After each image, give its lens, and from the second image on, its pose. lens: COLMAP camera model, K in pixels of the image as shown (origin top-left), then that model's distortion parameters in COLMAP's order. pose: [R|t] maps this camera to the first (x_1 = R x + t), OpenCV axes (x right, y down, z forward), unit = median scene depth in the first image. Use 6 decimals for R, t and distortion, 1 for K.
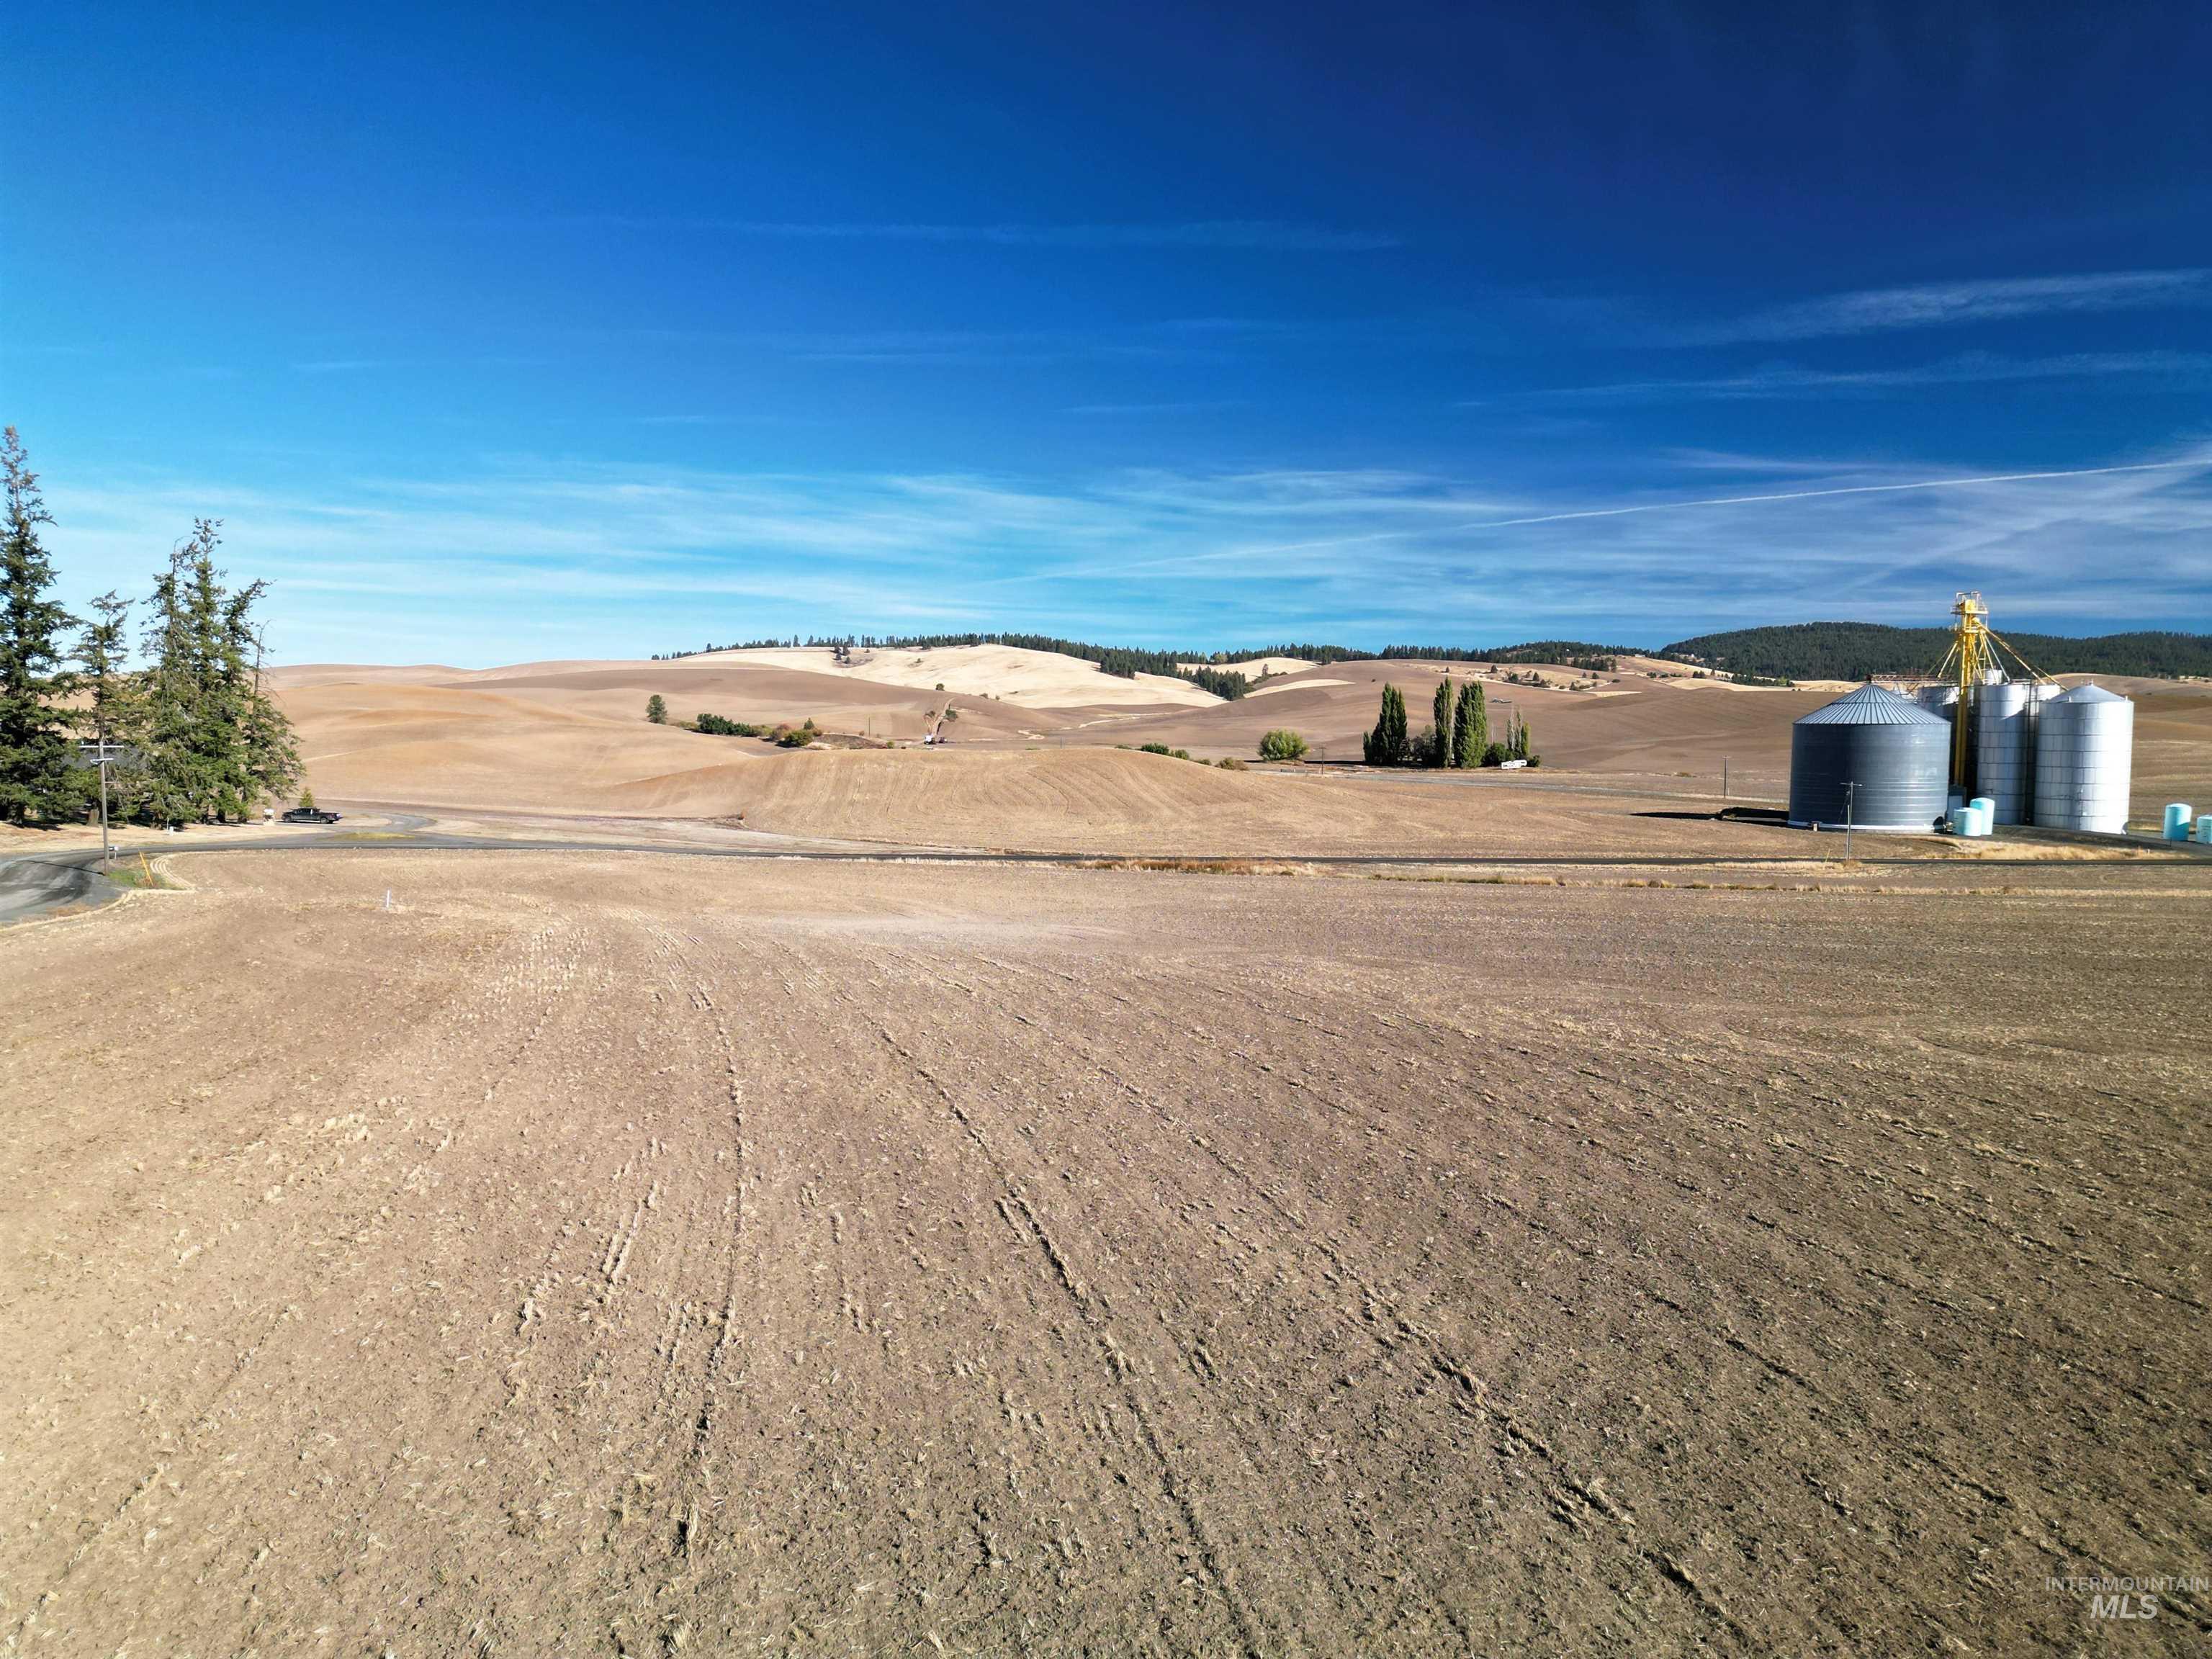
lens RADIAL K [[10753.4, 0, 1105.1], [0, 10753.4, 830.3], [0, 0, 1]] dist [1.216247, 0.000000]
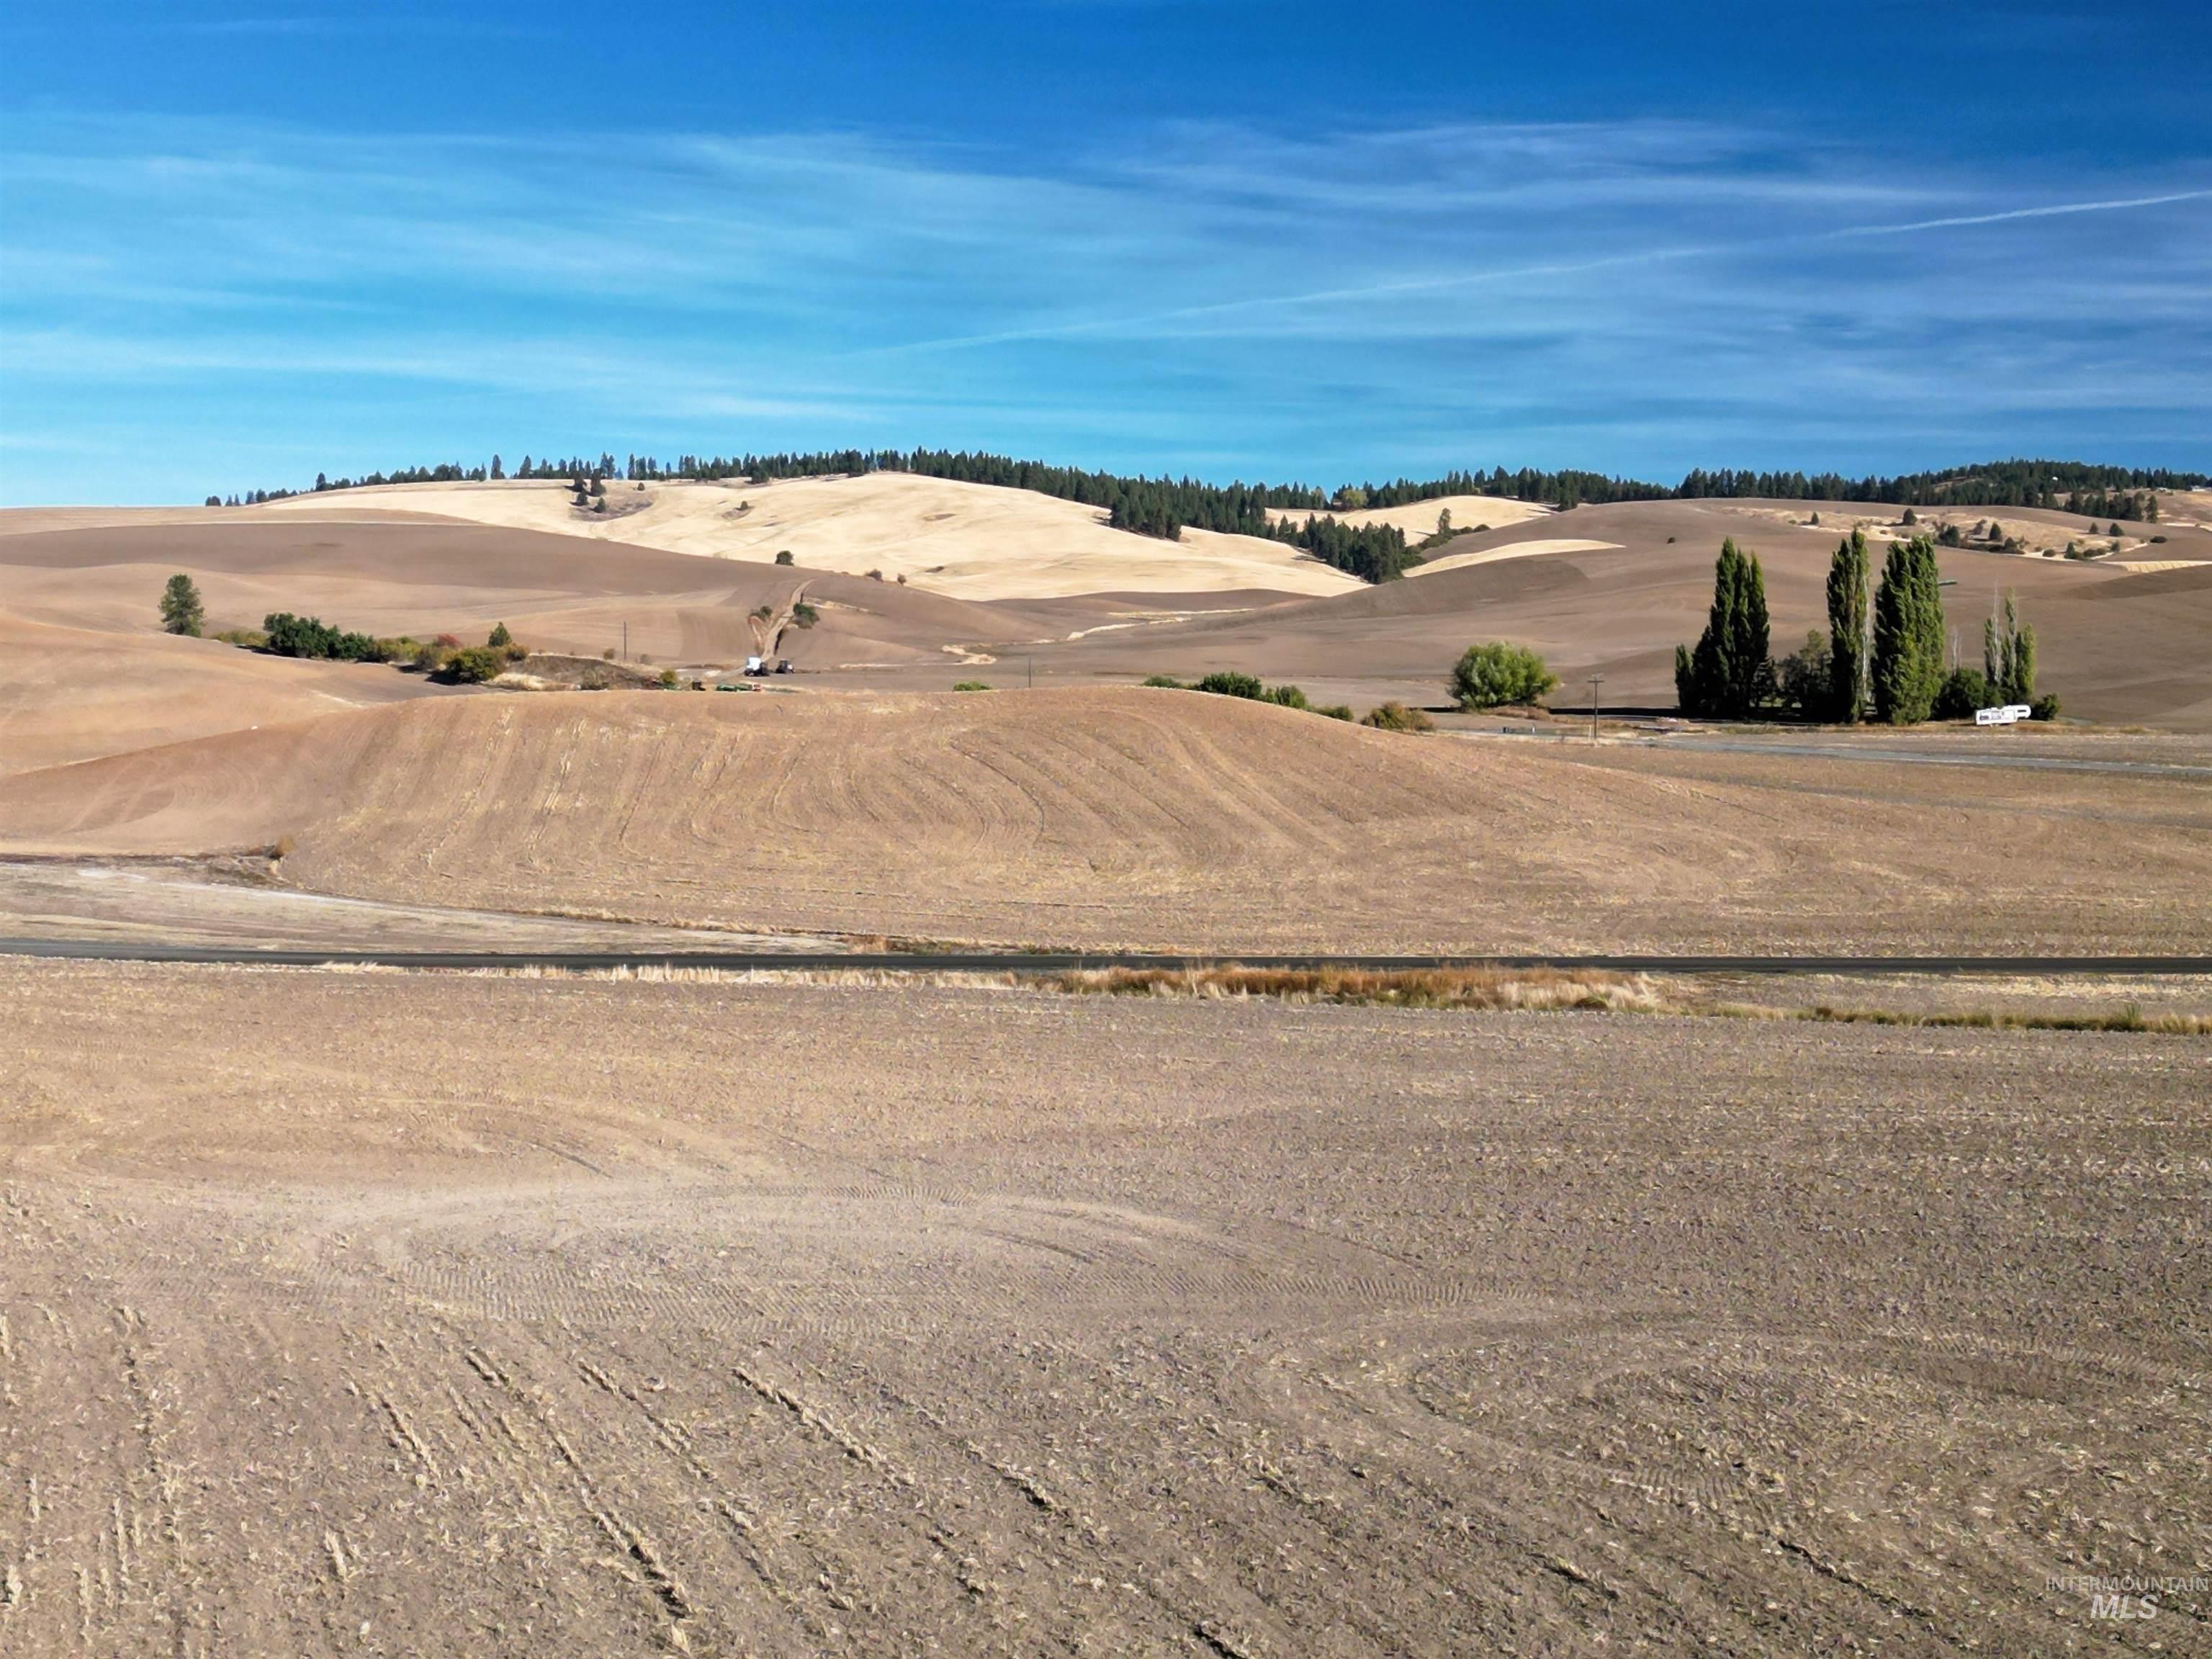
lens RADIAL K [[10753.4, 0, 1130.2], [0, 10753.4, 689.3], [0, 0, 1]] dist [1.216247, 0.000000]
pose [[0.999985, -0.004406, 0.003181, -0.001188], [0.004421, 0.999979, -0.004751, -0.005050], [-0.003160, 0.004765, 0.999984, 0.520834]]
